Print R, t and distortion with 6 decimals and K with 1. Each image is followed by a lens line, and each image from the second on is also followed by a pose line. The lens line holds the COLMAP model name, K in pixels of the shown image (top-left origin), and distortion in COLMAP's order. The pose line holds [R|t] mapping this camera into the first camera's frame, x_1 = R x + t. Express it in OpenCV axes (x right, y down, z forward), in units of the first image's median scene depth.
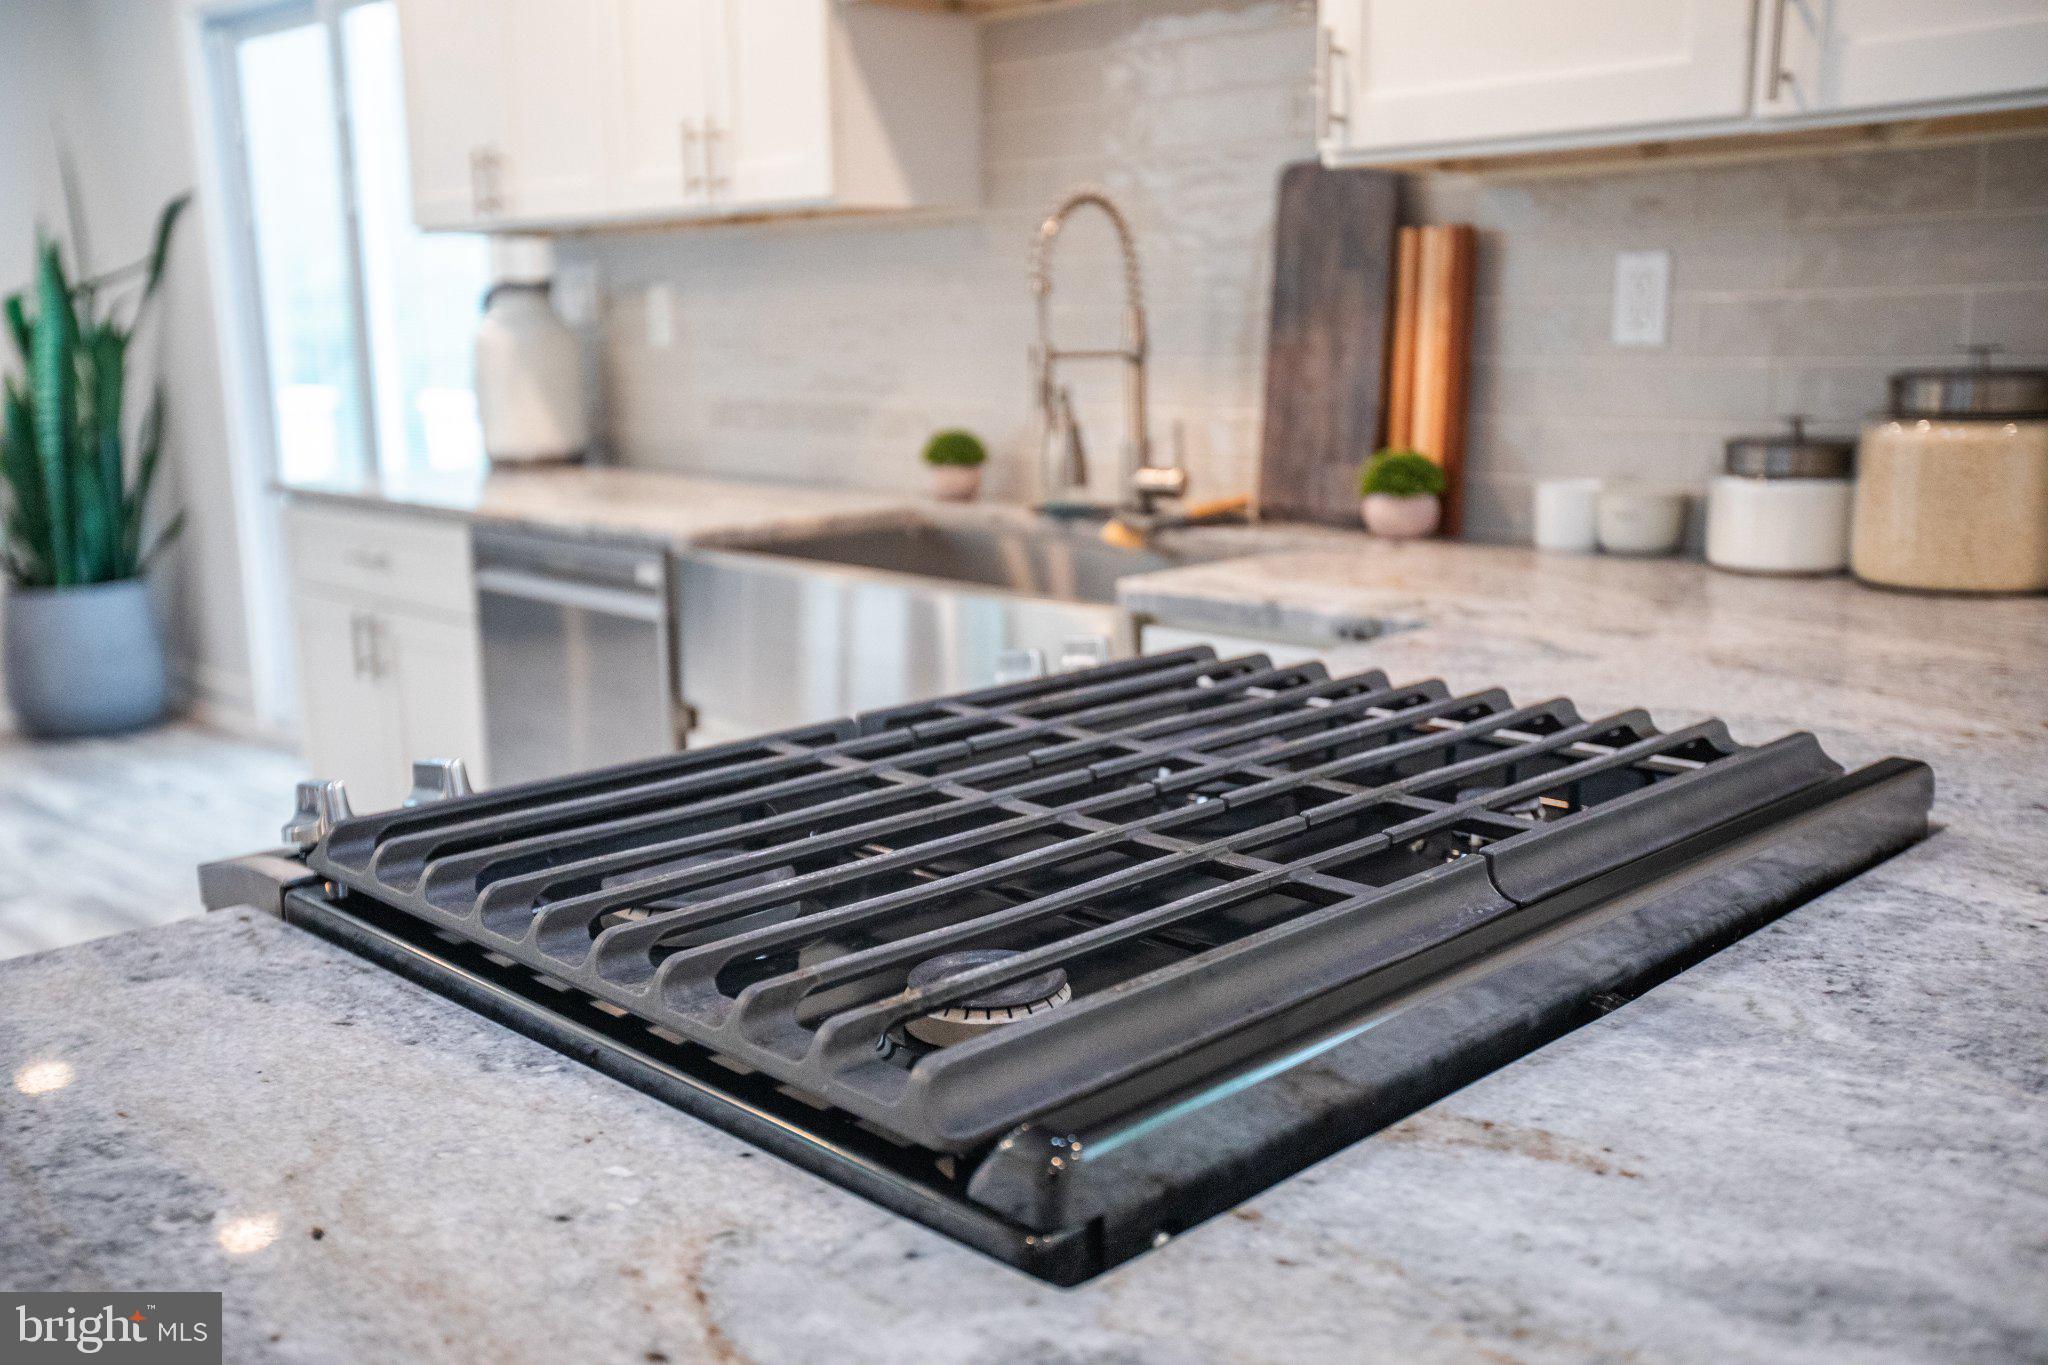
lens RADIAL K [[1903.2, 0, 1030.5], [0, 1903.2, 678.9], [0, 0, 1]] dist [0.027517, 0.005397]
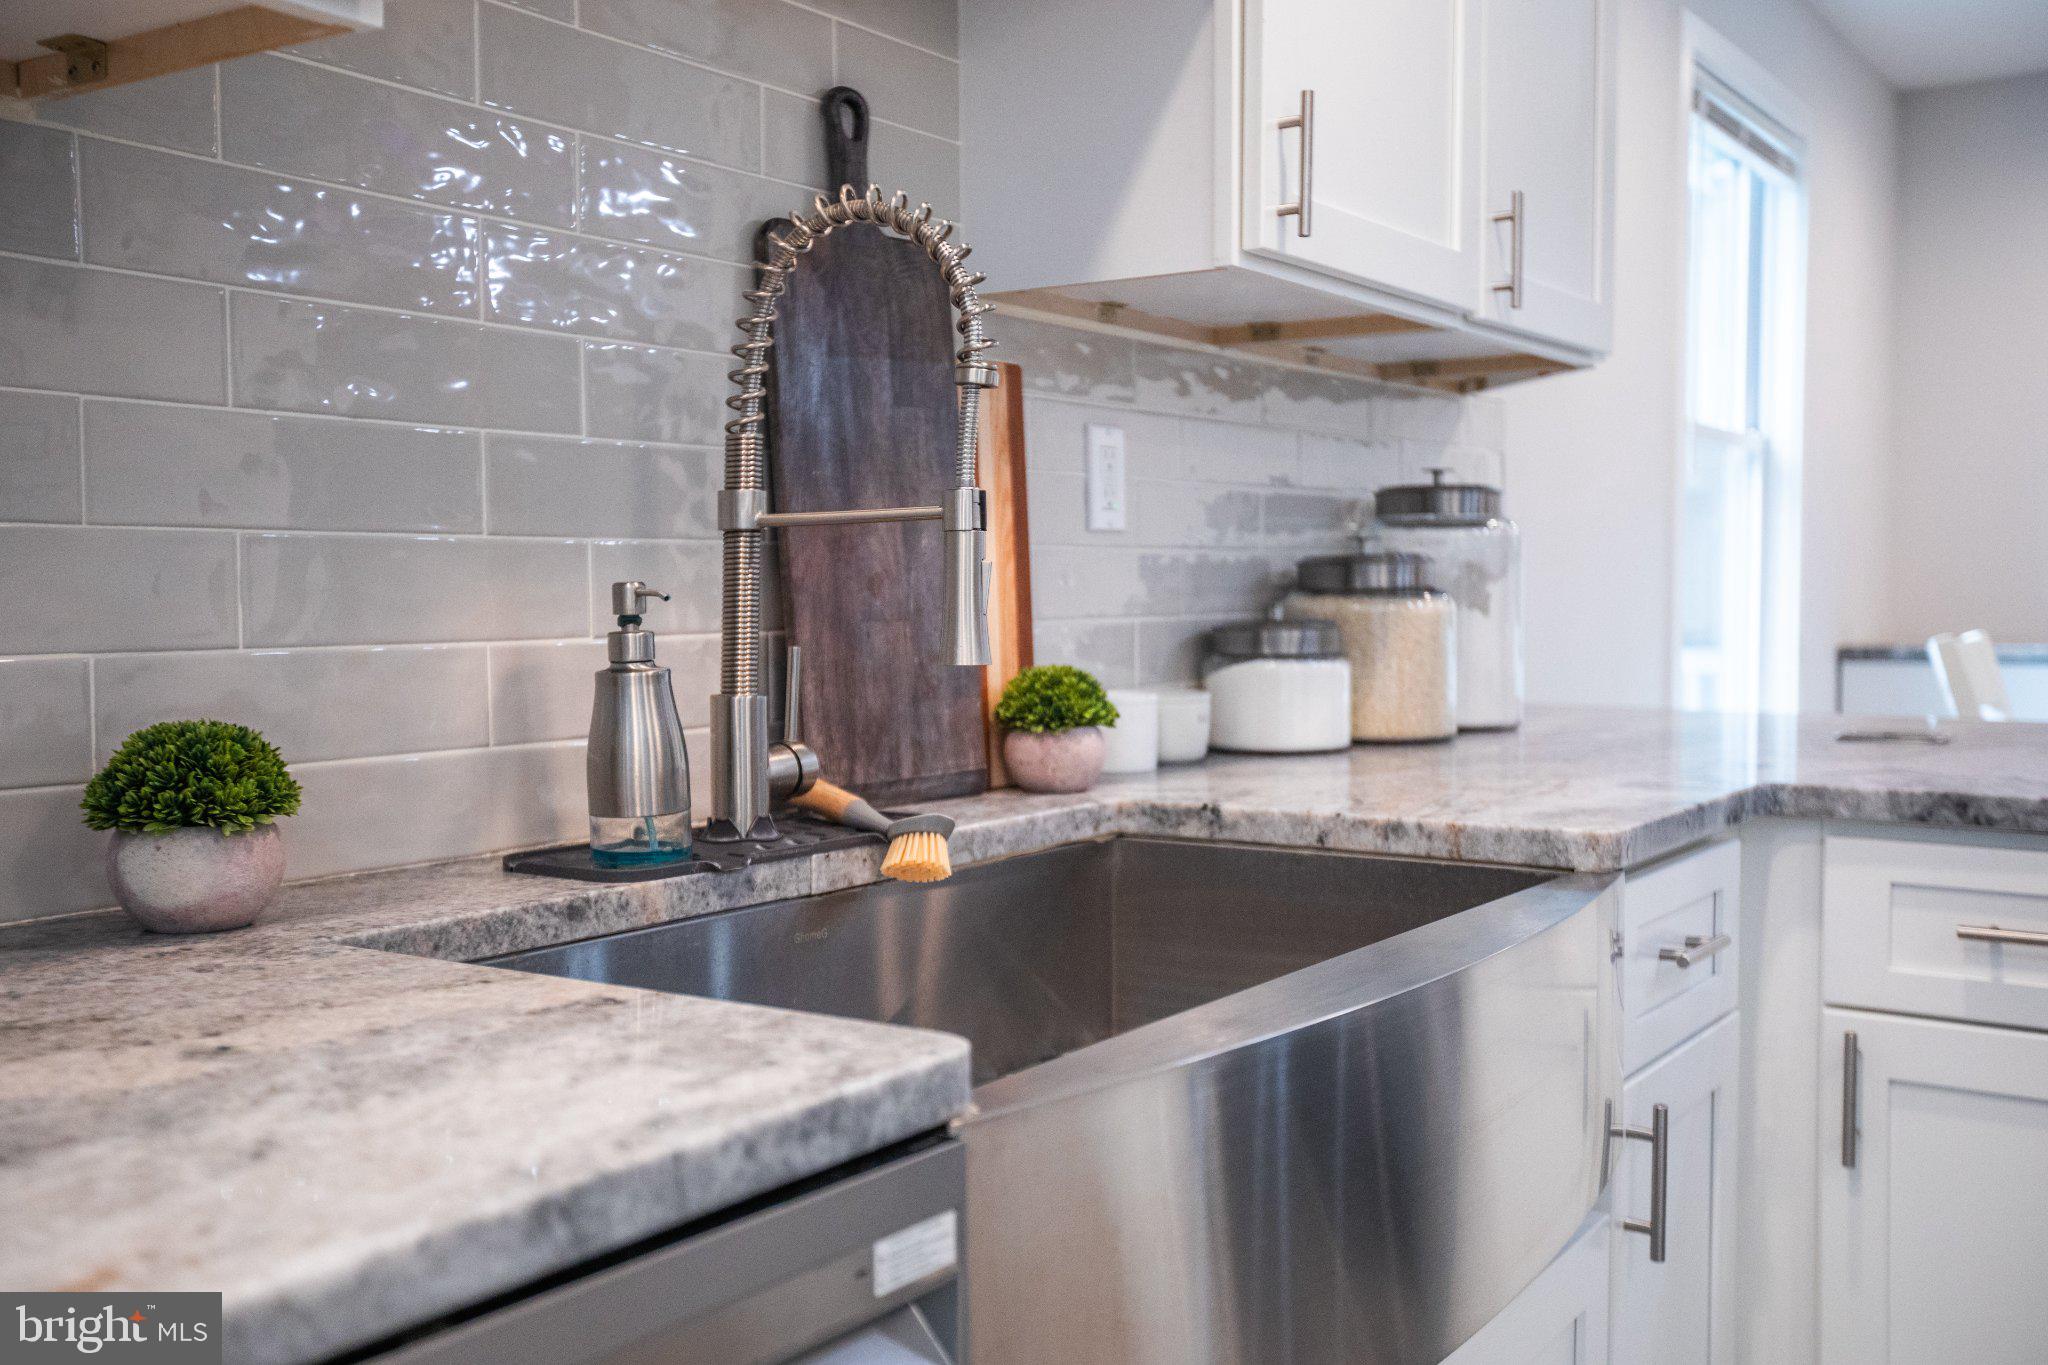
lens RADIAL K [[2005.2, 0, 1020.8], [0, 2005.2, 681.2], [0, 0, 1]] dist [0.020033, 0.009345]
pose [[-0.189354, -0.026723, 0.981545, -0.475263], [0.196992, 0.978272, 0.064636, -0.148265], [-0.961946, 0.205596, -0.179976, 1.025516]]
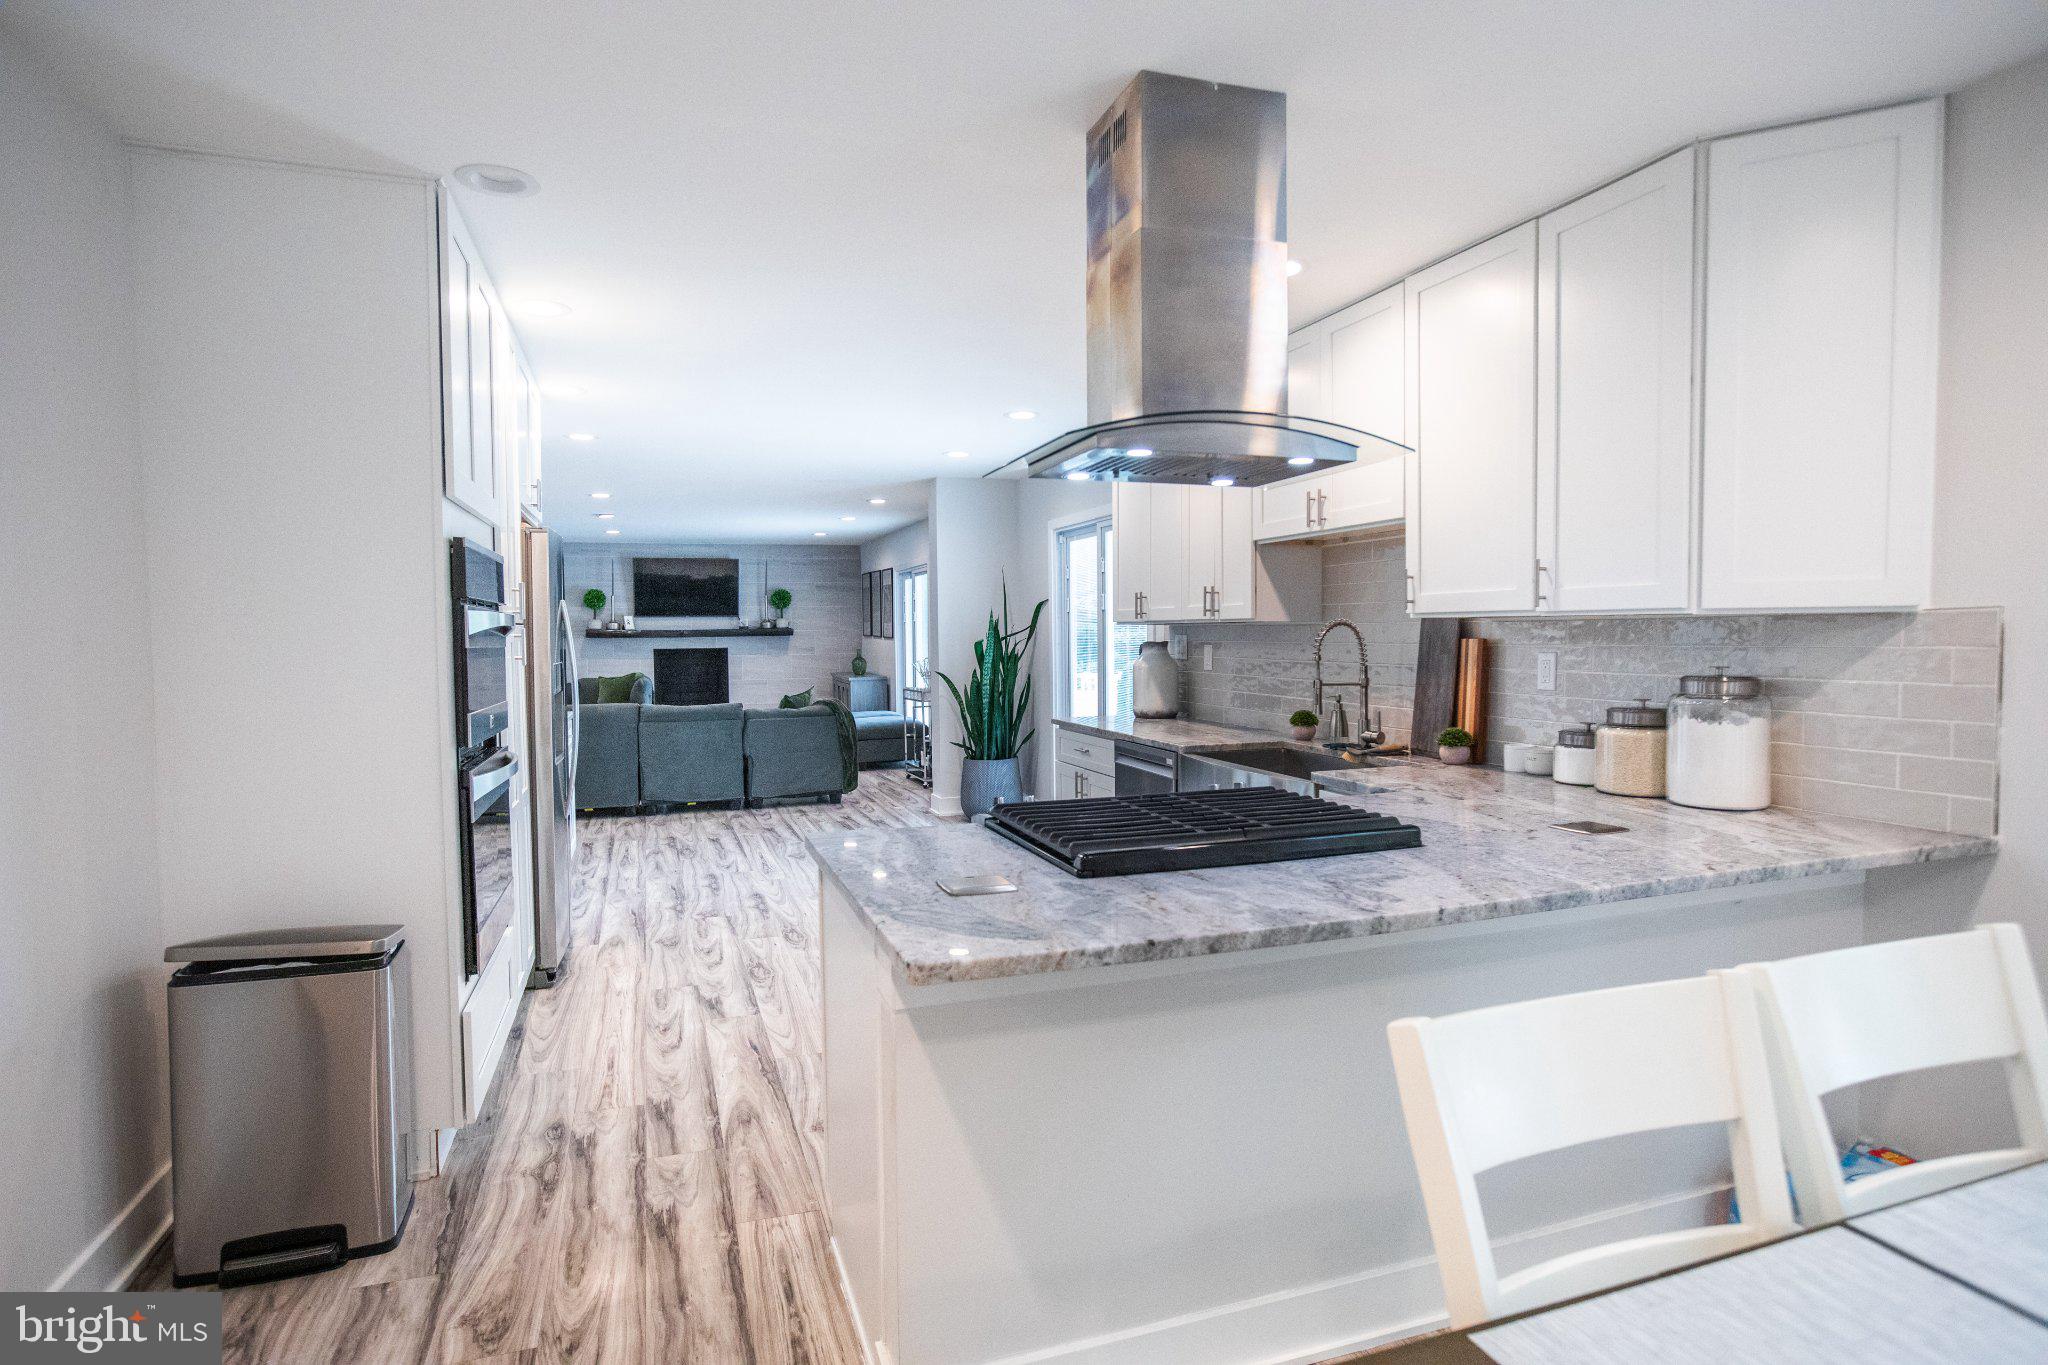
lens RADIAL K [[1081.3, 0, 1011.6], [0, 1081.3, 683.6], [0, 0, 1]] dist [-0.054160, 0.032050]
pose [[0.893197, 0.031919, -0.448530, 0.267626], [-0.094324, 0.988585, -0.117484, 0.033694], [0.439661, 0.147243, 0.886012, -0.419430]]
